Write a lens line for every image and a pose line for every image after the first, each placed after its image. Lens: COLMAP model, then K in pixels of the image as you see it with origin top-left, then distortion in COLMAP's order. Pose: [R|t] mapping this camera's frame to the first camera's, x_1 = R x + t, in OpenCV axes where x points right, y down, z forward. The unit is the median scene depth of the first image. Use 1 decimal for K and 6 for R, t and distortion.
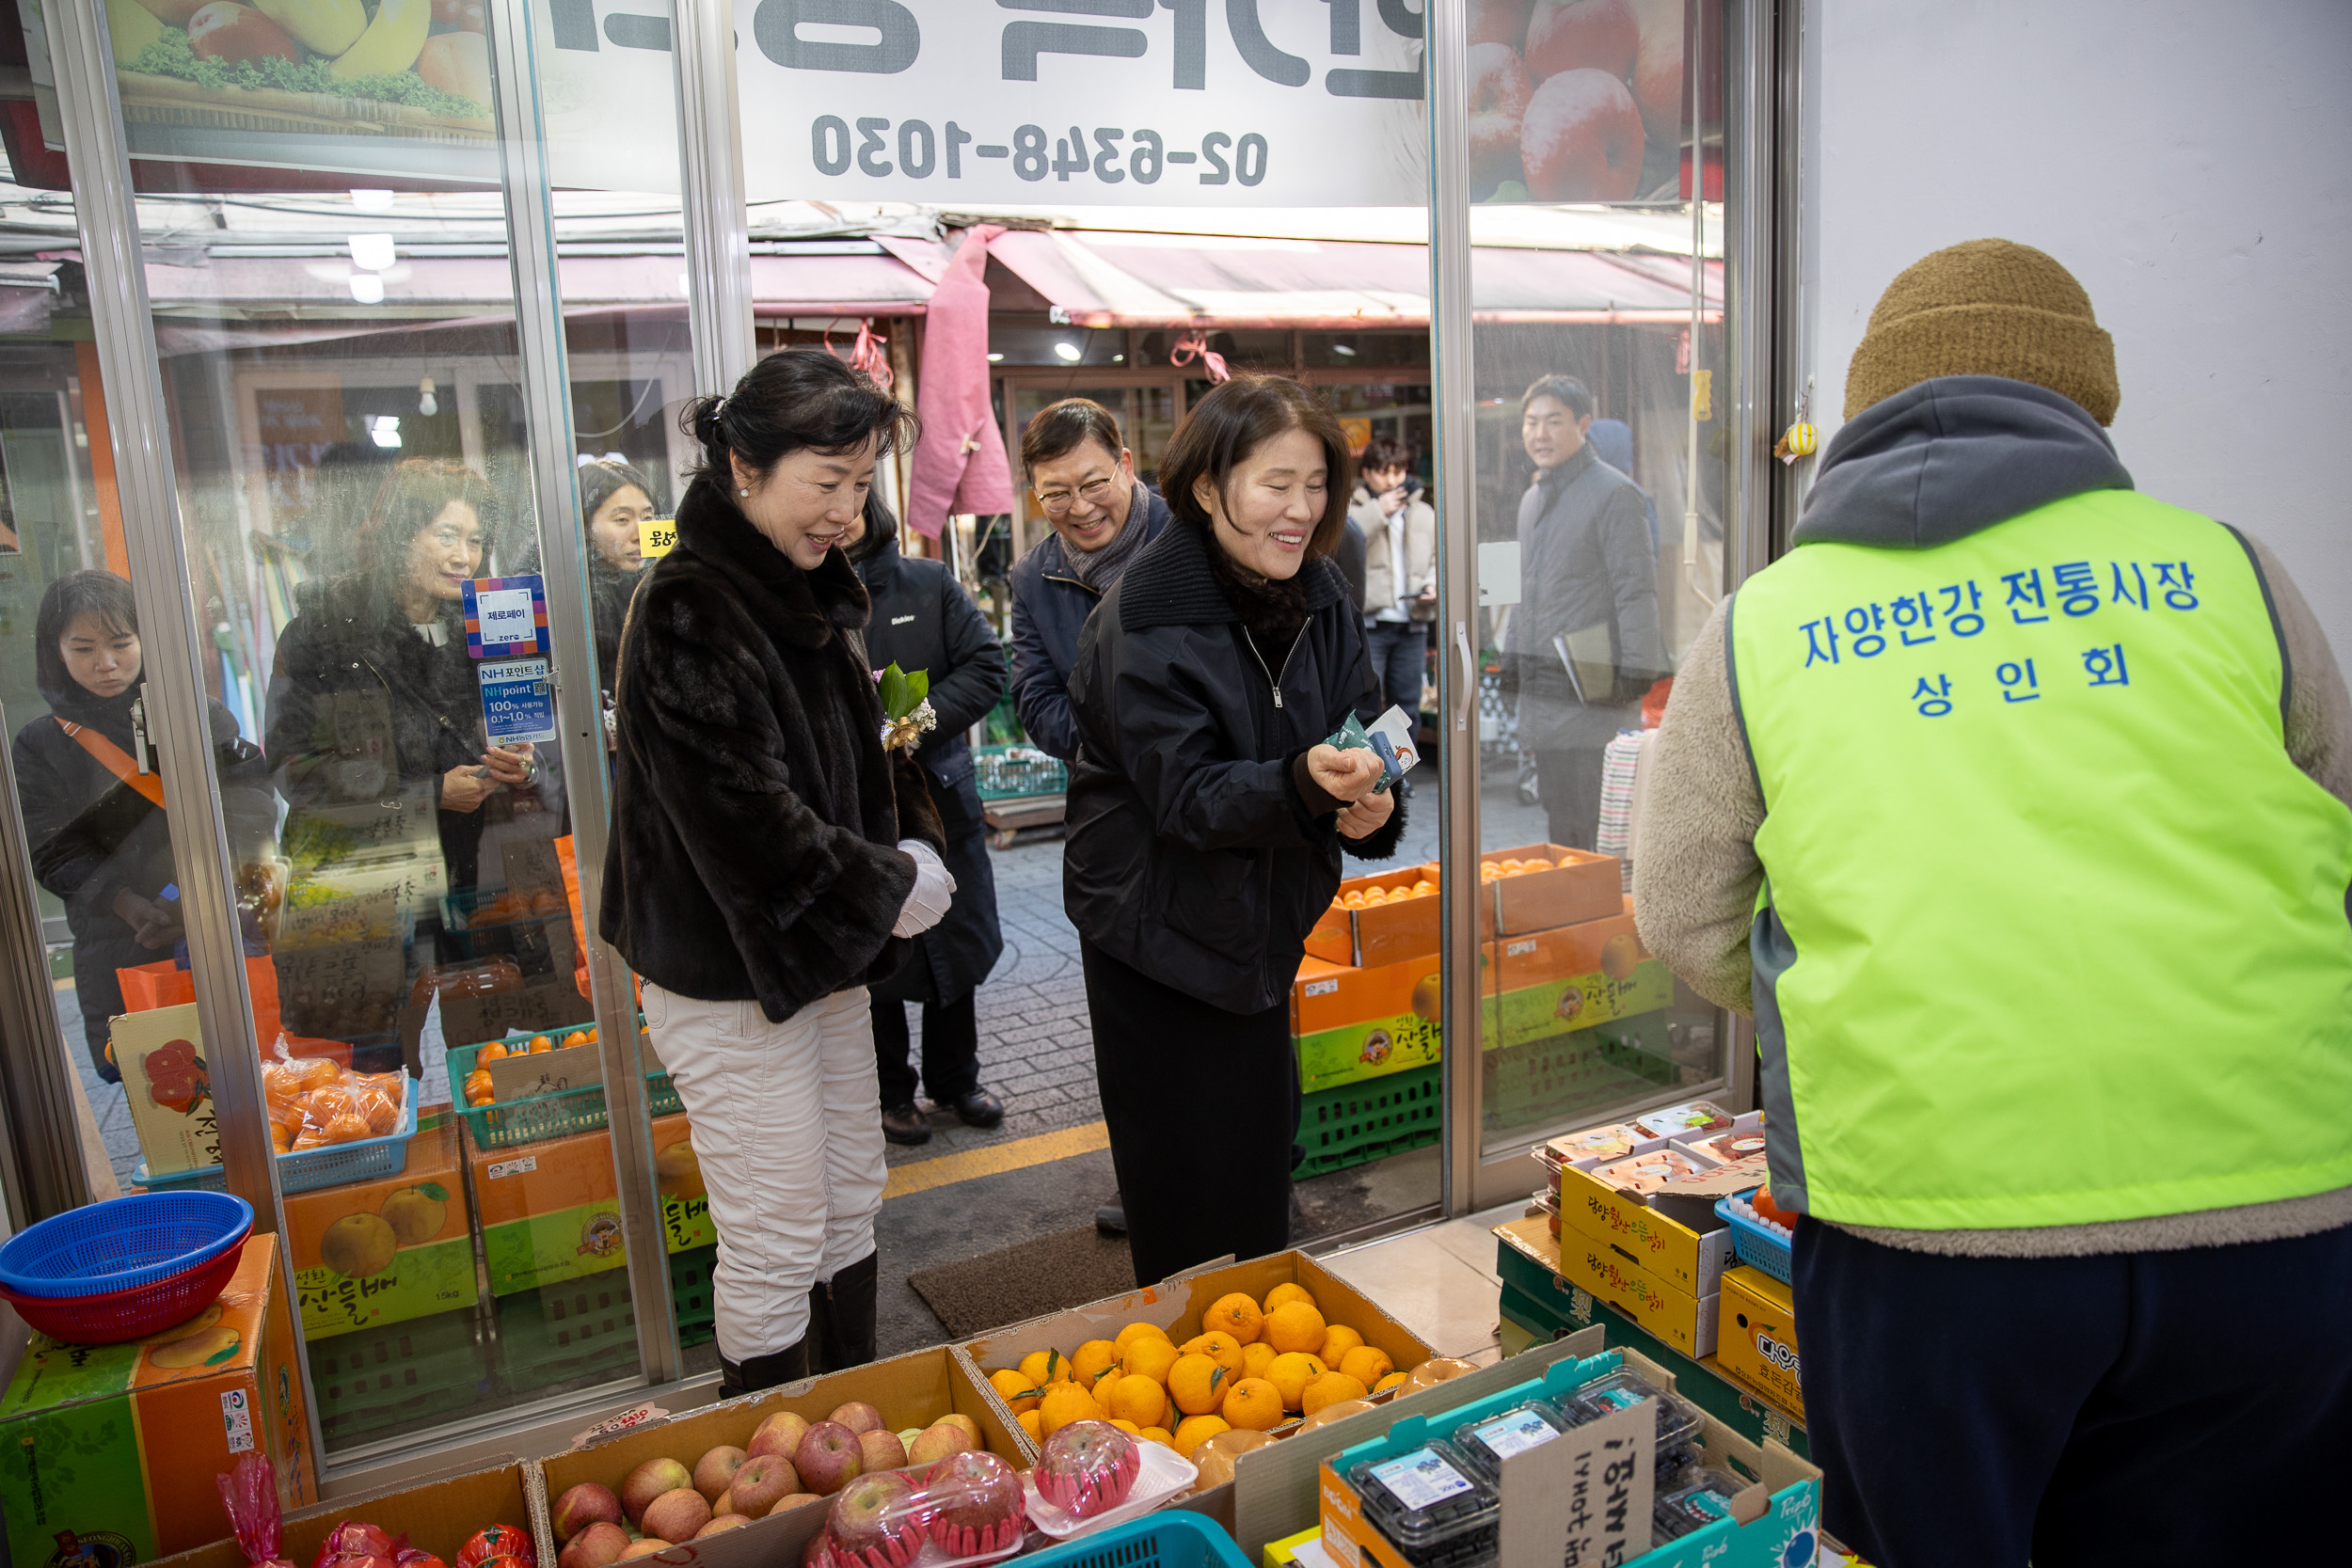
lens RADIAL K [[1589.6, 0, 1176.0], [0, 1589.6, 784.0], [0, 0, 1]] dist [-0.108362, 0.085831]
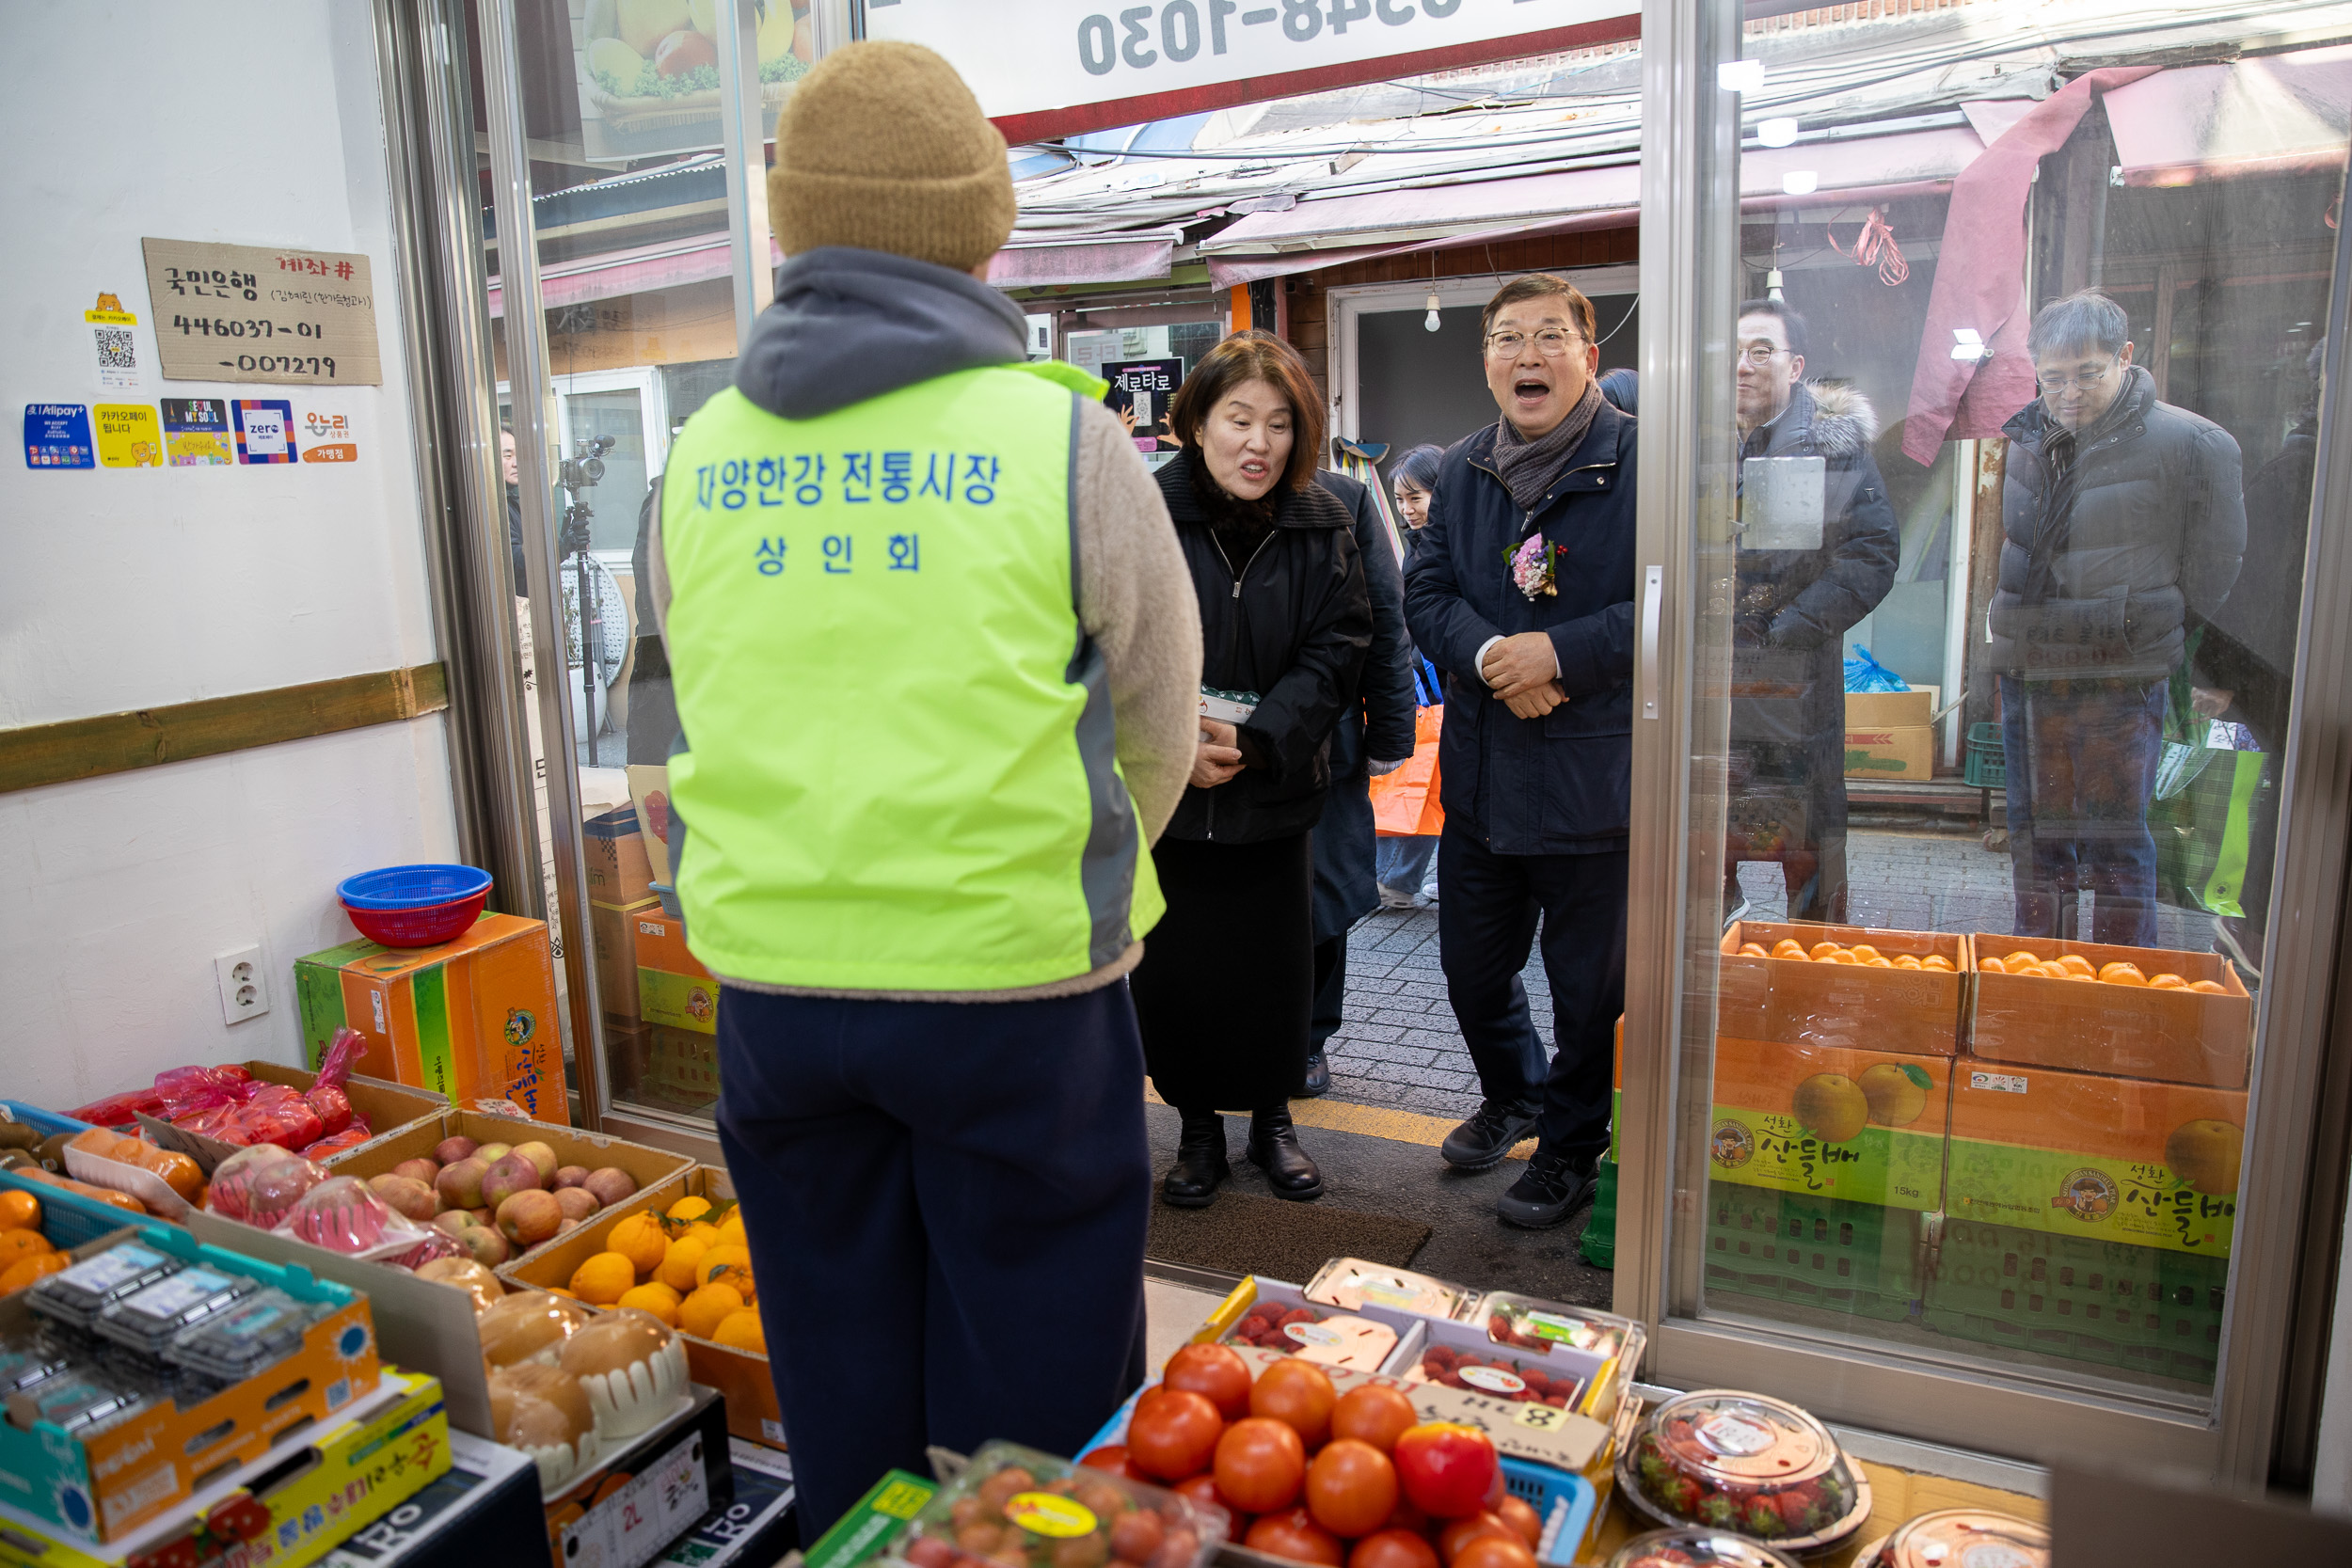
lens RADIAL K [[1605.7, 0, 1165.7], [0, 1605.7, 799.1], [0, 0, 1]] dist [-0.119036, 0.084511]
pose [[0.599932, 0.181027, -0.779302, 0.665201], [-0.140204, 0.982780, 0.120360, -0.056591], [0.787670, 0.037054, 0.614982, 0.416011]]
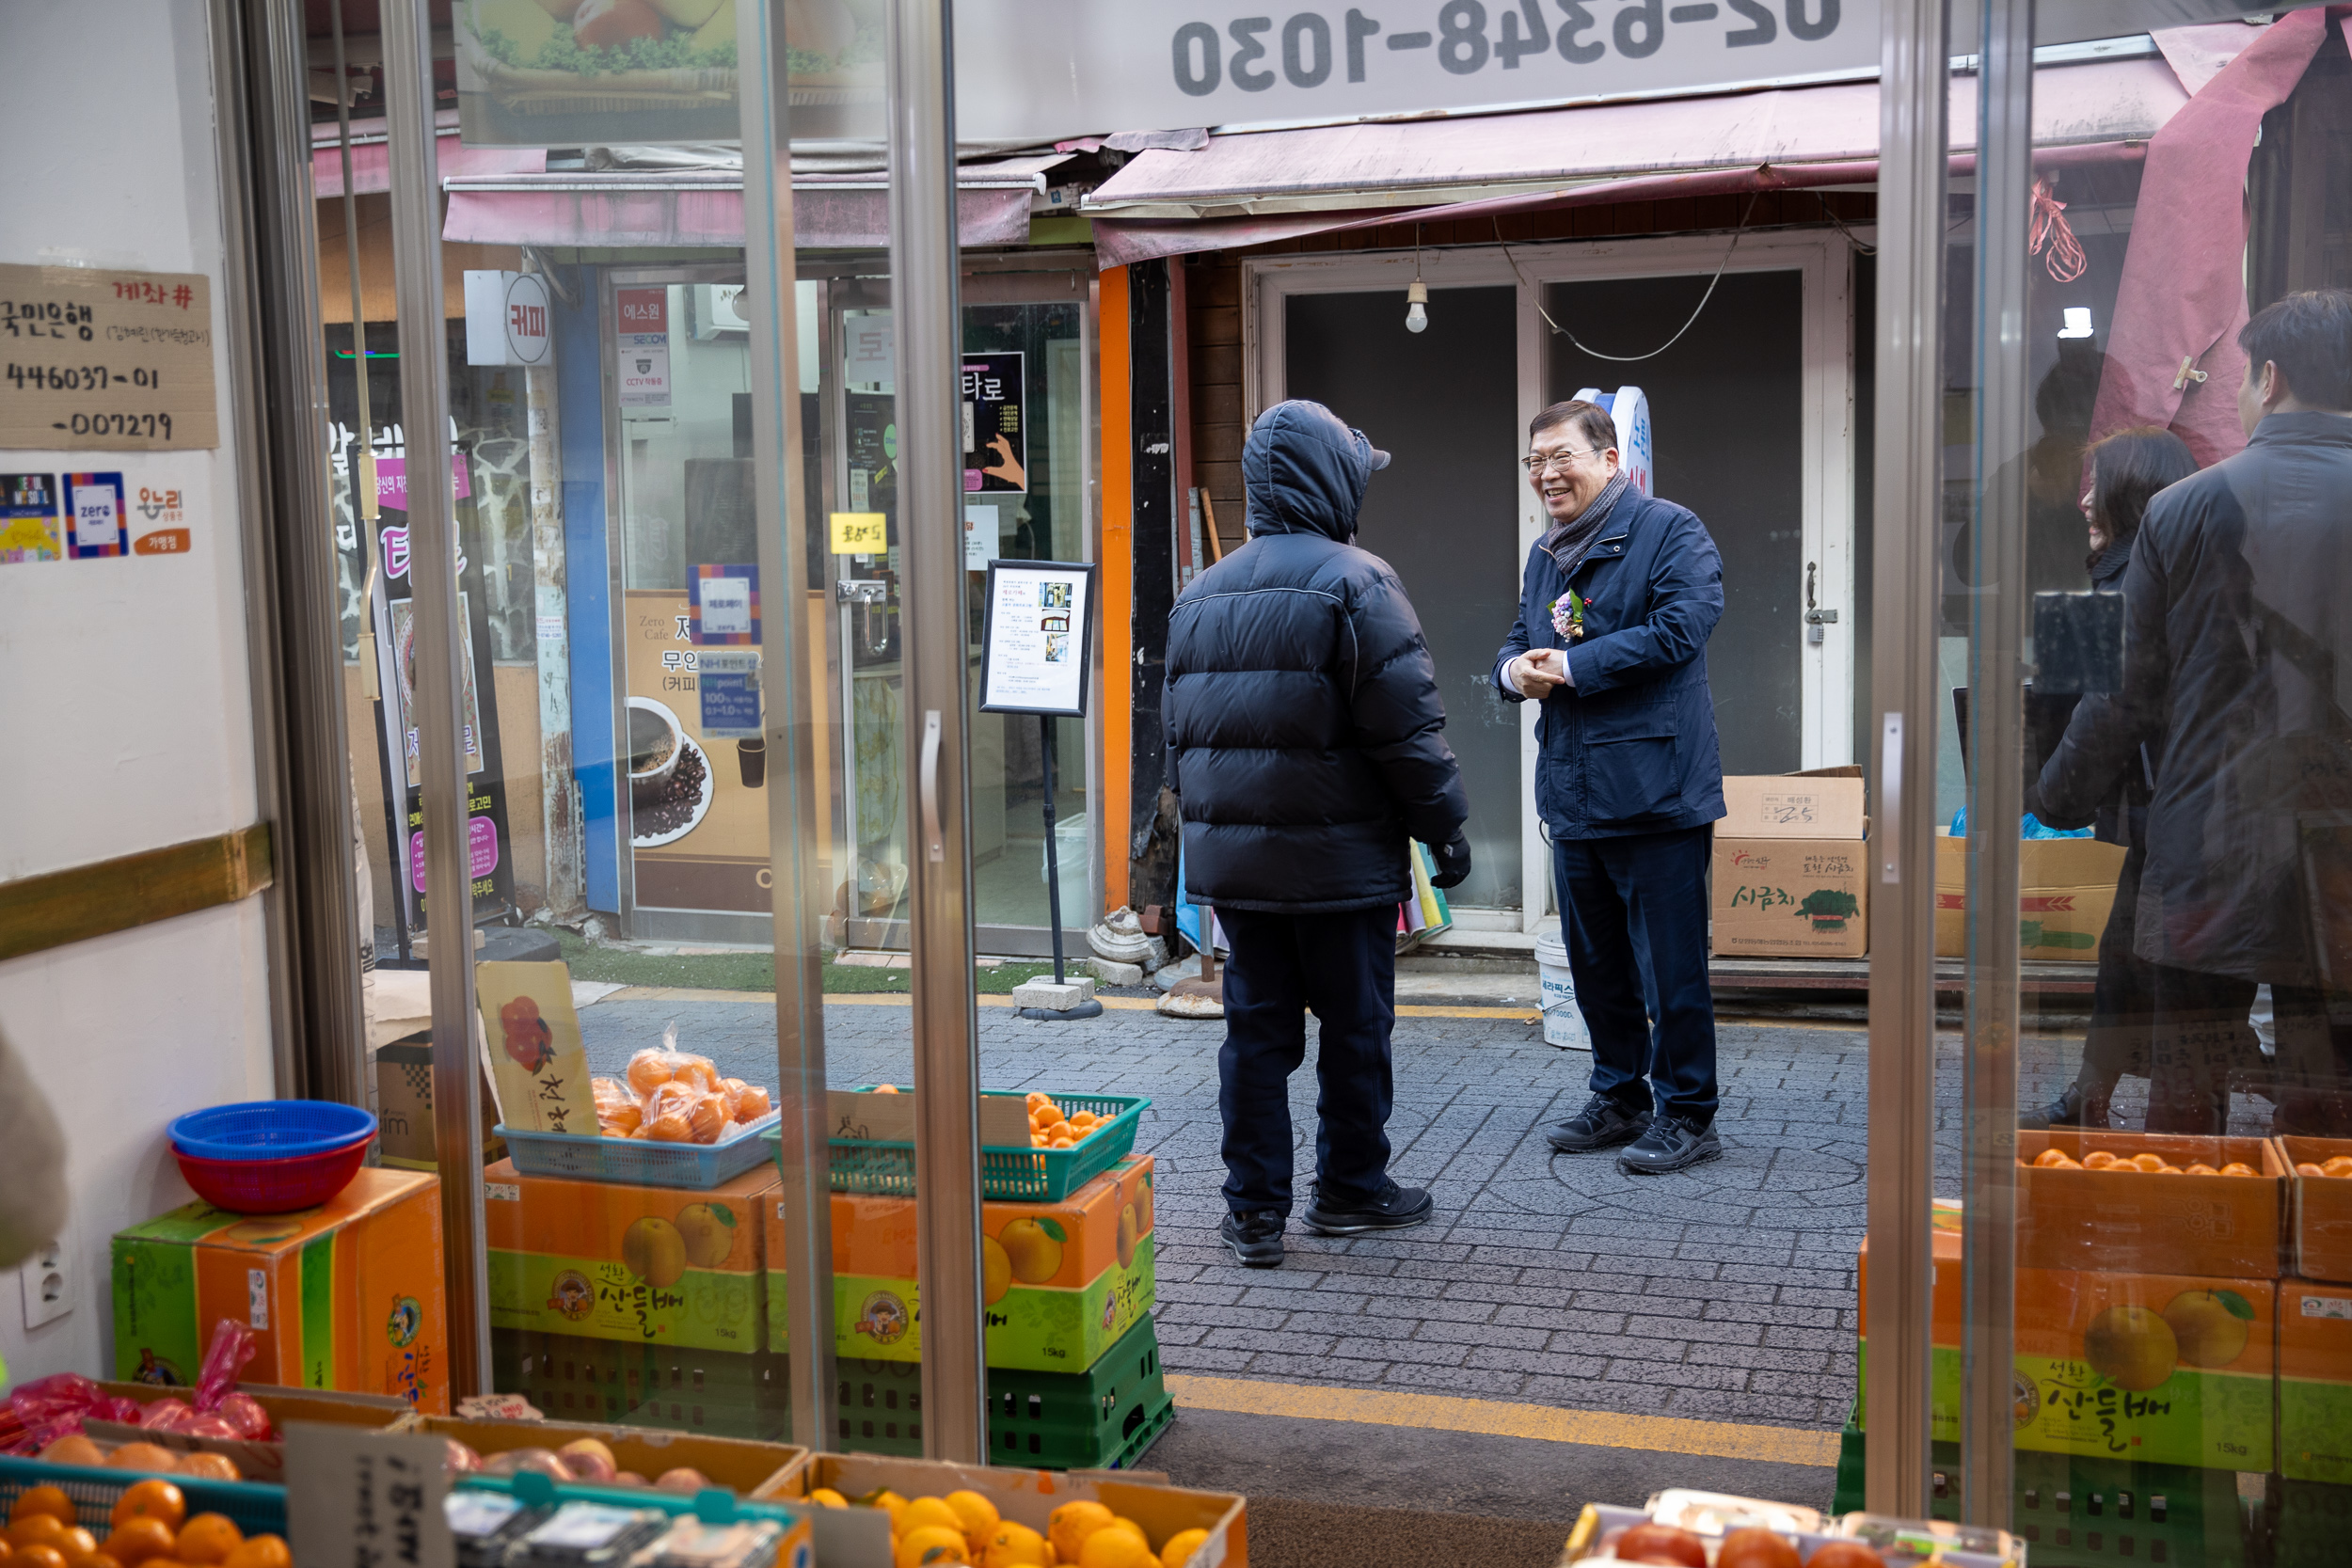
lens RADIAL K [[2689.9, 0, 1174.5], [0, 2689.9, 778.3], [0, 0, 1]] dist [0.015246, 0.173658]
pose [[0.708160, 0.107740, -0.697784, 0.774129], [-0.138267, 0.990315, 0.012585, -0.050640], [0.692382, 0.087568, 0.716198, 0.011848]]
